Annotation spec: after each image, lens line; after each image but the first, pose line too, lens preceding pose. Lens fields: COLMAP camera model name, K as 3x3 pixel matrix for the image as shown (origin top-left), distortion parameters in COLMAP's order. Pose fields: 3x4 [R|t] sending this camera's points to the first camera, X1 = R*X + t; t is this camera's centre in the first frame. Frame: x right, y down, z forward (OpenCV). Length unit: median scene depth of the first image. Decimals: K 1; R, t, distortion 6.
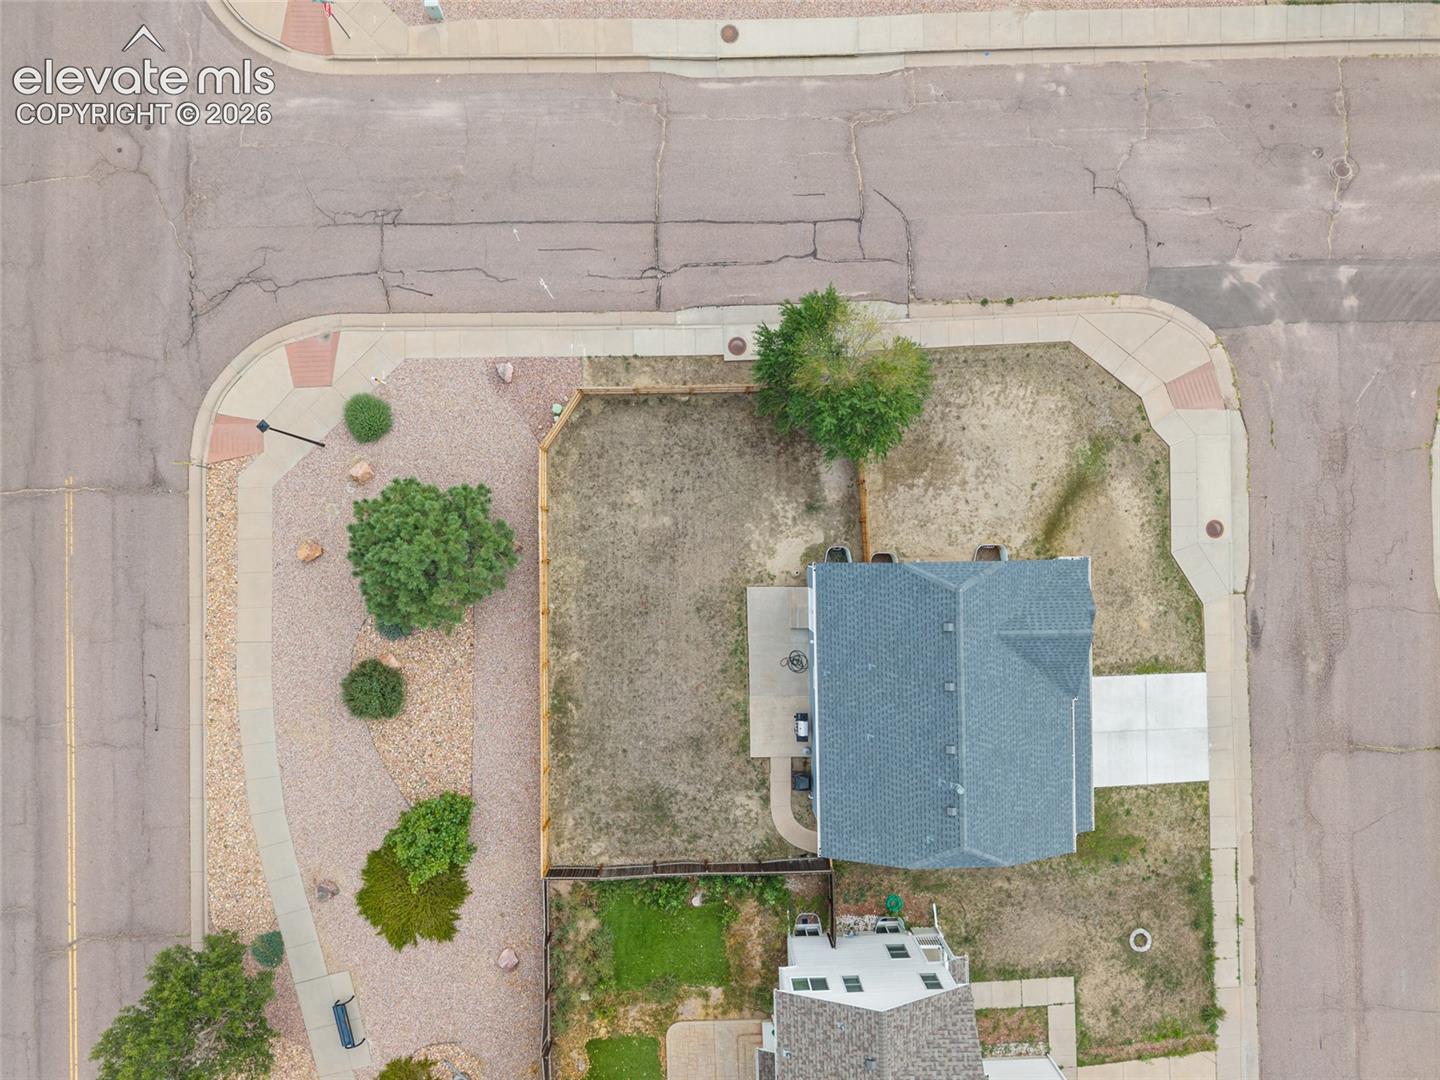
lens RADIAL K [[1034.2, 0, 720.0], [0, 1034.2, 540.0], [0, 0, 1]] dist [-0.009556, -0.004222]
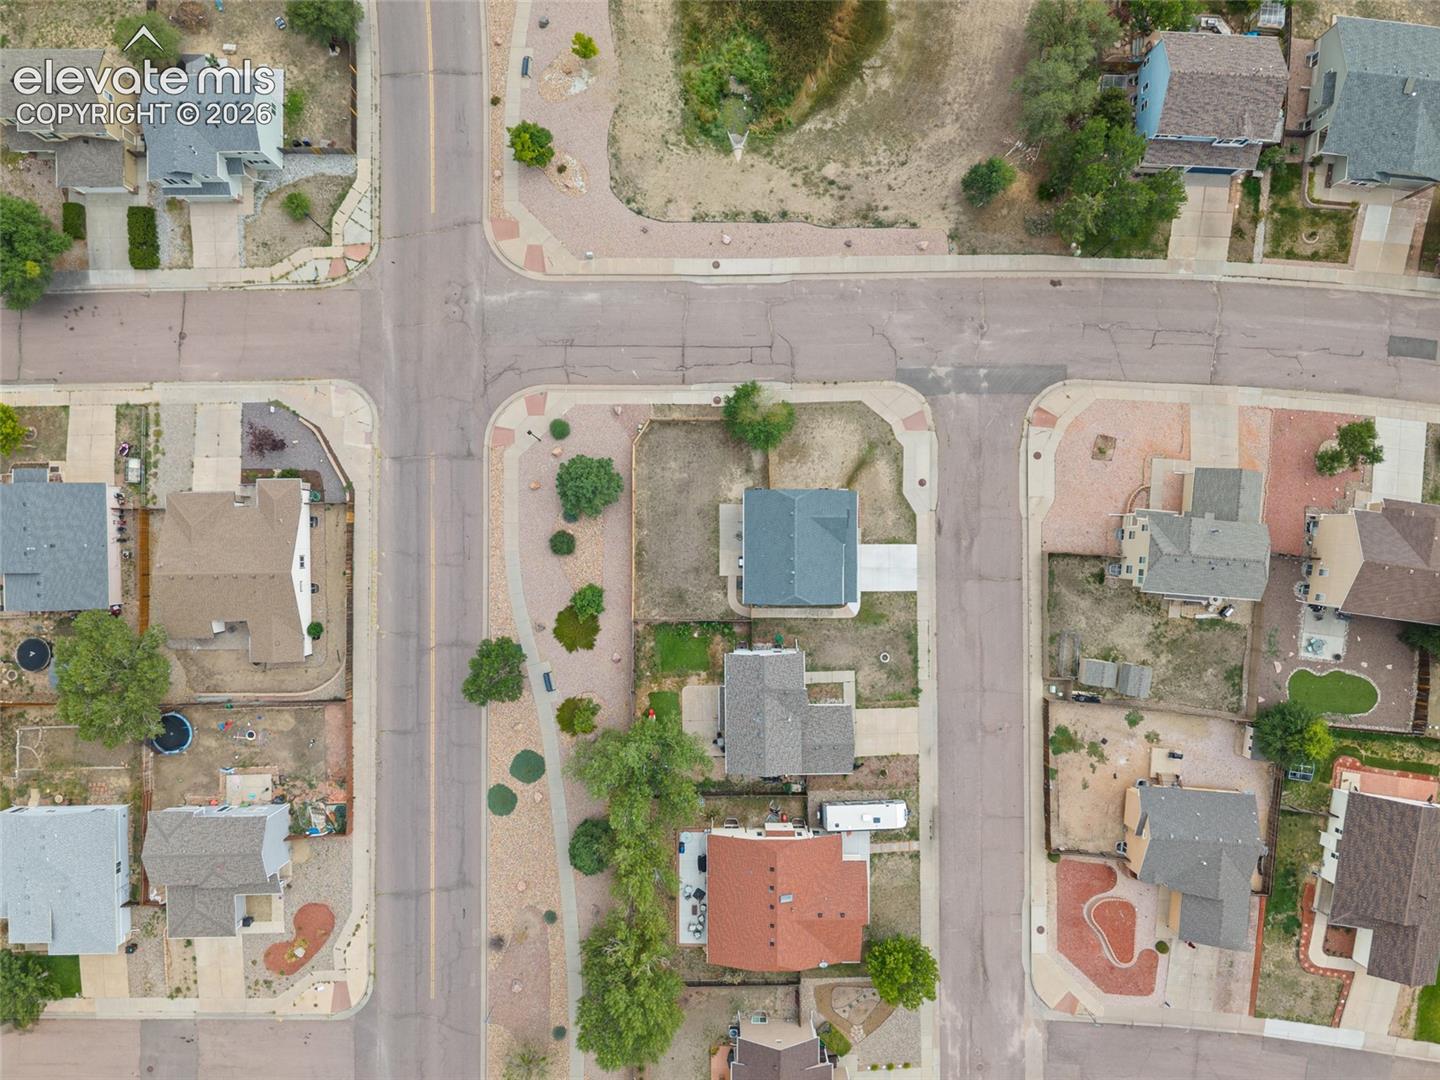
lens RADIAL K [[957.3, 0, 720.0], [0, 957.3, 540.0], [0, 0, 1]] dist [0.063098, -0.090929]
pose [[0.999853, 0.016634, -0.004125, 0.037833], [-0.016584, 0.999792, 0.011892, 0.101612], [0.004322, -0.011822, 0.999921, -1.177071]]
